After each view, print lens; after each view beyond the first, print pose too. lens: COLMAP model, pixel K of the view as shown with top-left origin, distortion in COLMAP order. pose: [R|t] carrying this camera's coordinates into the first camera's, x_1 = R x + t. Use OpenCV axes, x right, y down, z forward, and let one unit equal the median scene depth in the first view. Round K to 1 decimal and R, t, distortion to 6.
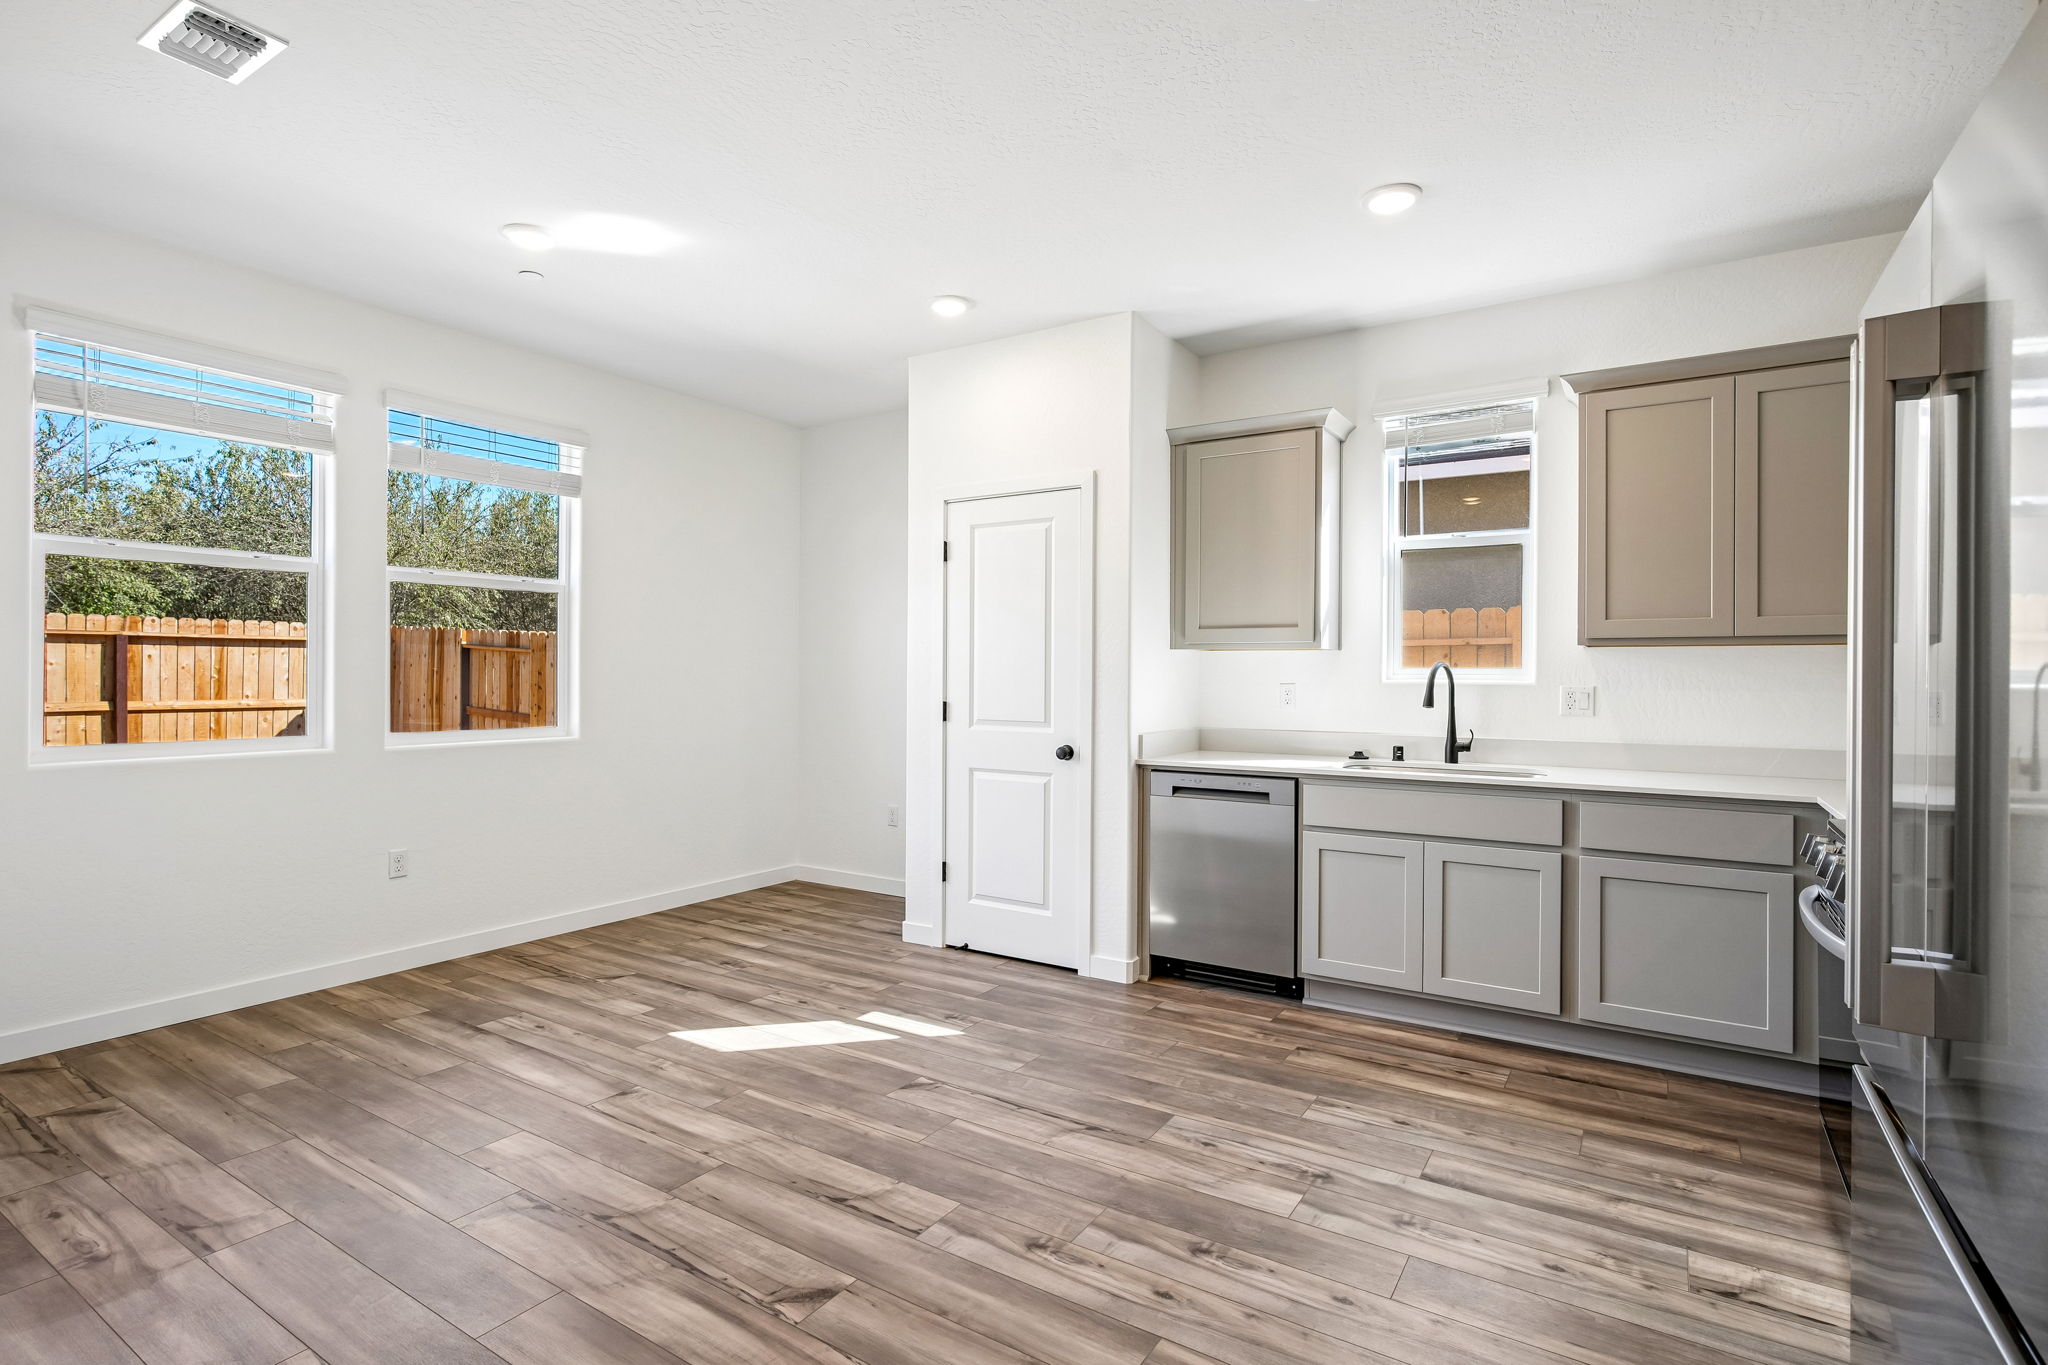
lens RADIAL K [[997.0, 0, 1034.9], [0, 997.0, 678.6], [0, 0, 1]] dist [-0.005973, 0.002704]
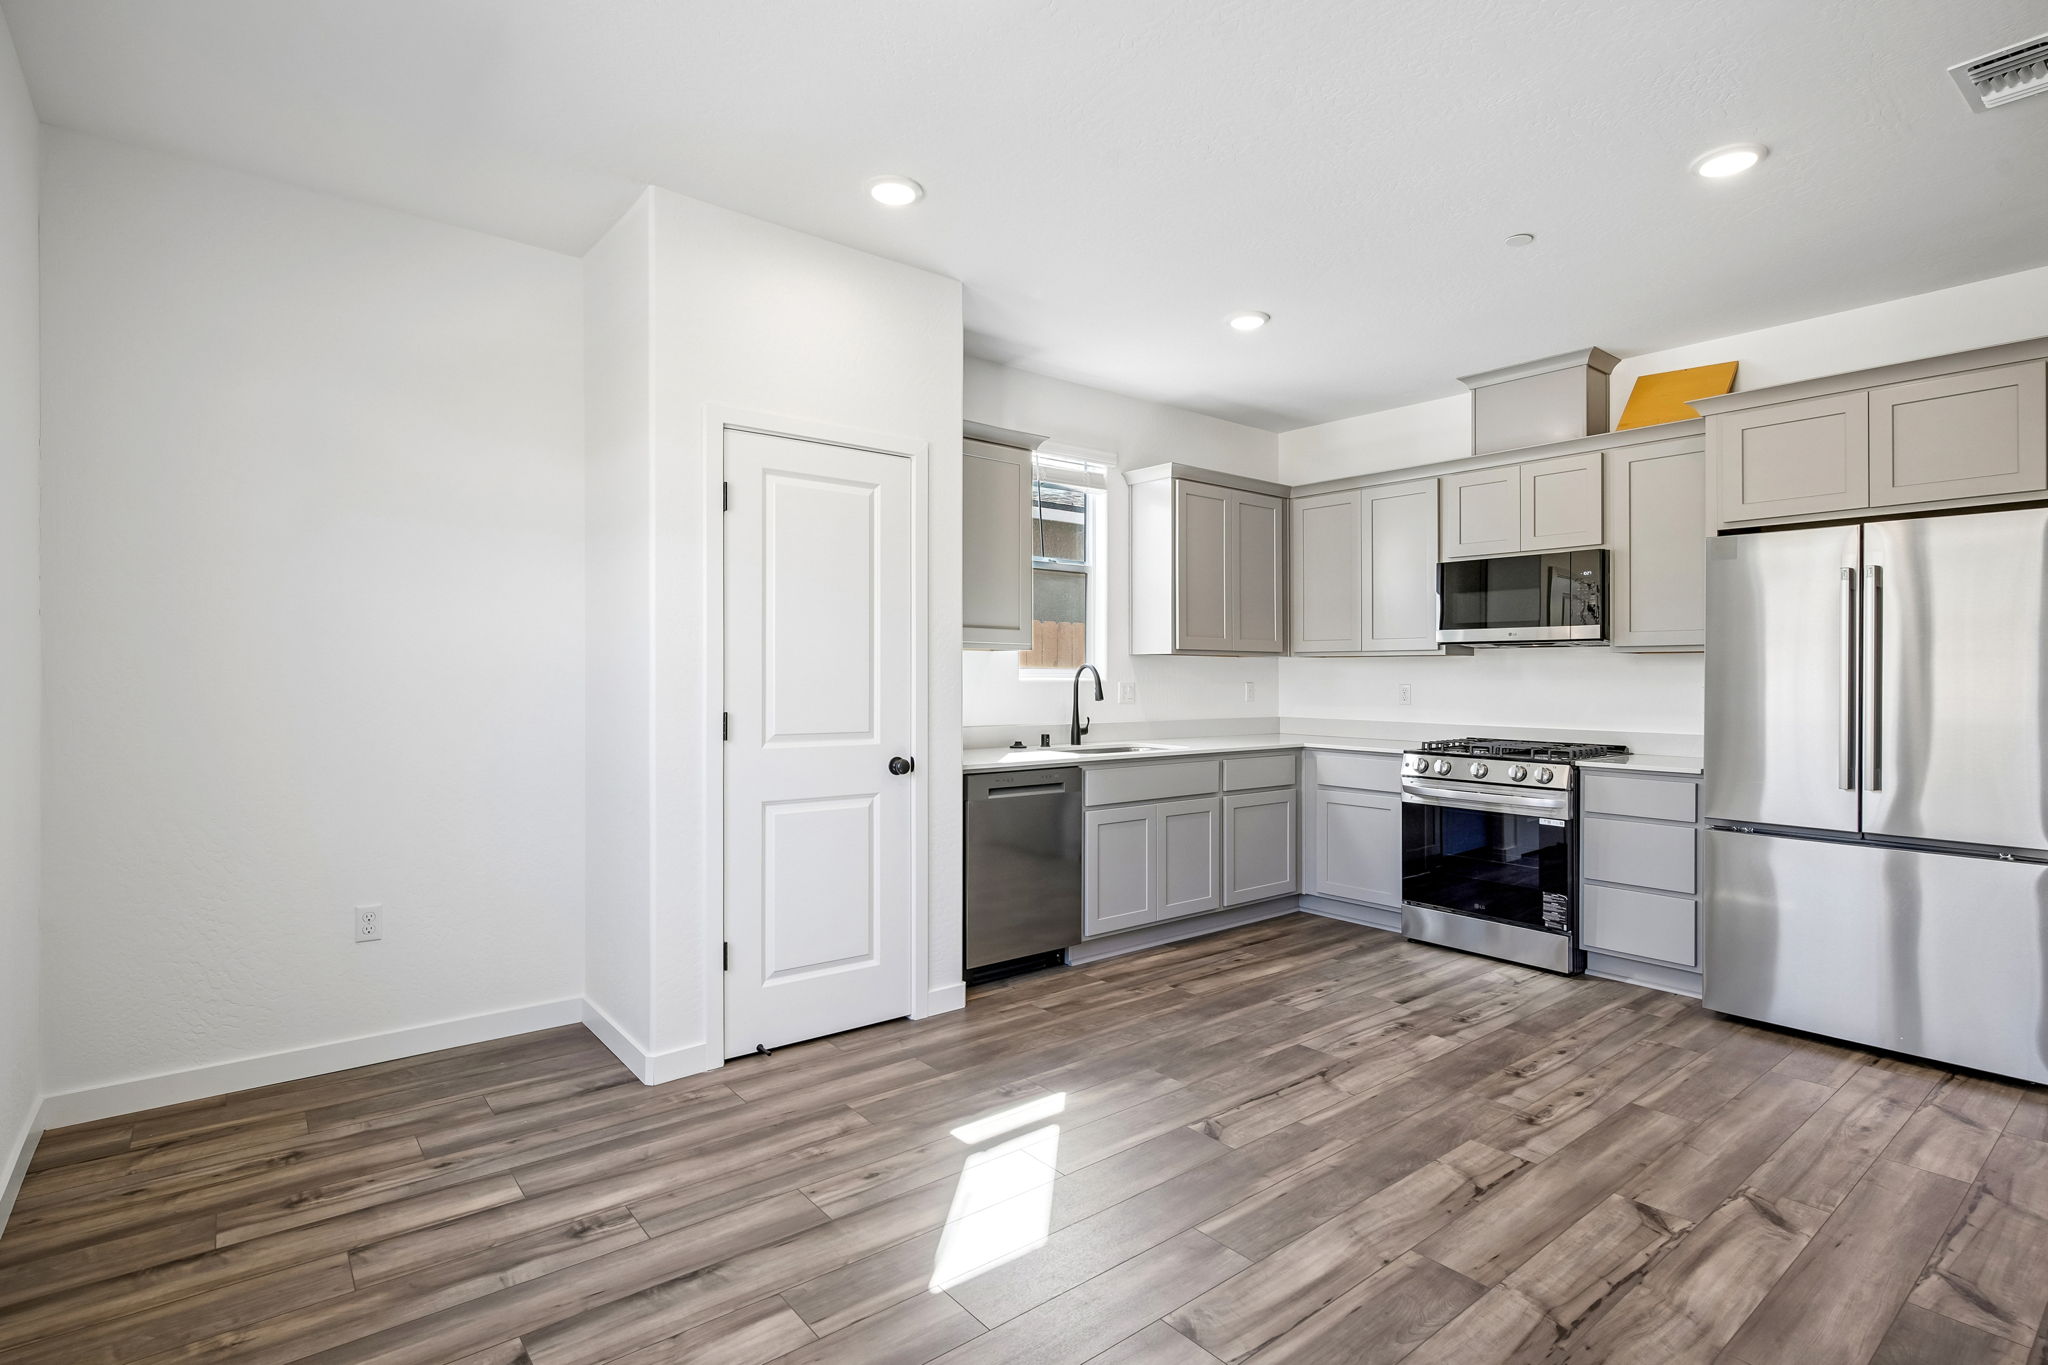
lens RADIAL K [[997.0, 0, 1018.0], [0, 997.0, 674.6], [0, 0, 1]] dist [-0.005973, 0.002704]
pose [[0.320511, -0.001576, 0.947244, -0.993620], [-0.000164, 0.999999, 0.001719, -0.006092], [-0.947245, -0.000706, 0.320510, 0.847756]]
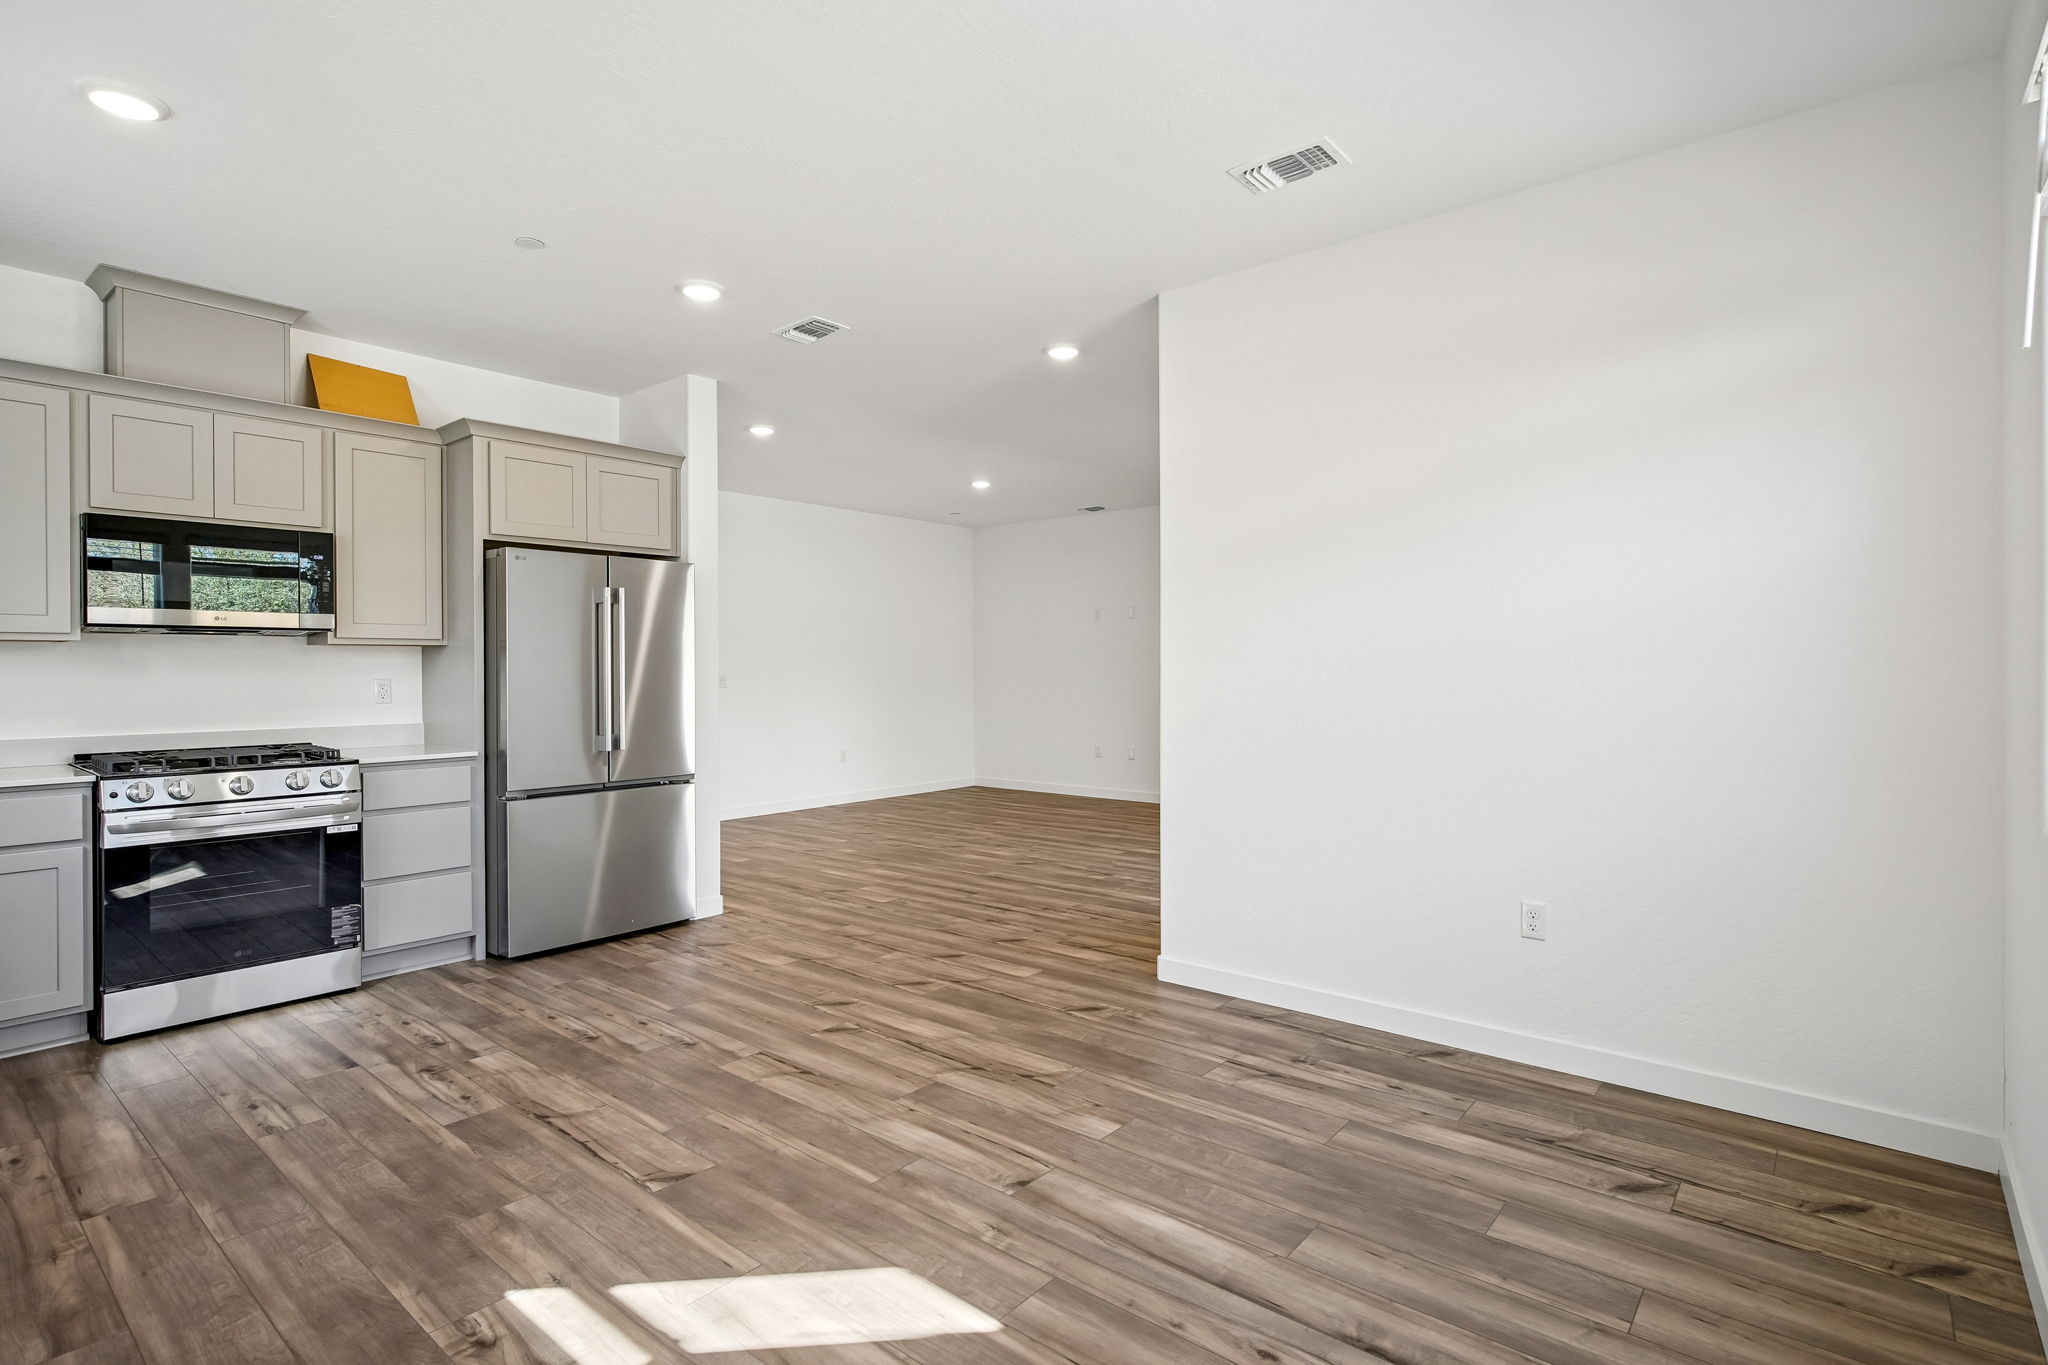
lens RADIAL K [[997.0, 0, 1029.1], [0, 997.0, 677.2], [0, 0, 1]] dist [-0.005973, 0.002704]
pose [[-0.992017, -0.001443, 0.126097, -0.491236], [0.000051, 0.999930, 0.011843, -0.006424], [-0.126105, 0.011755, -0.991947, 1.699410]]
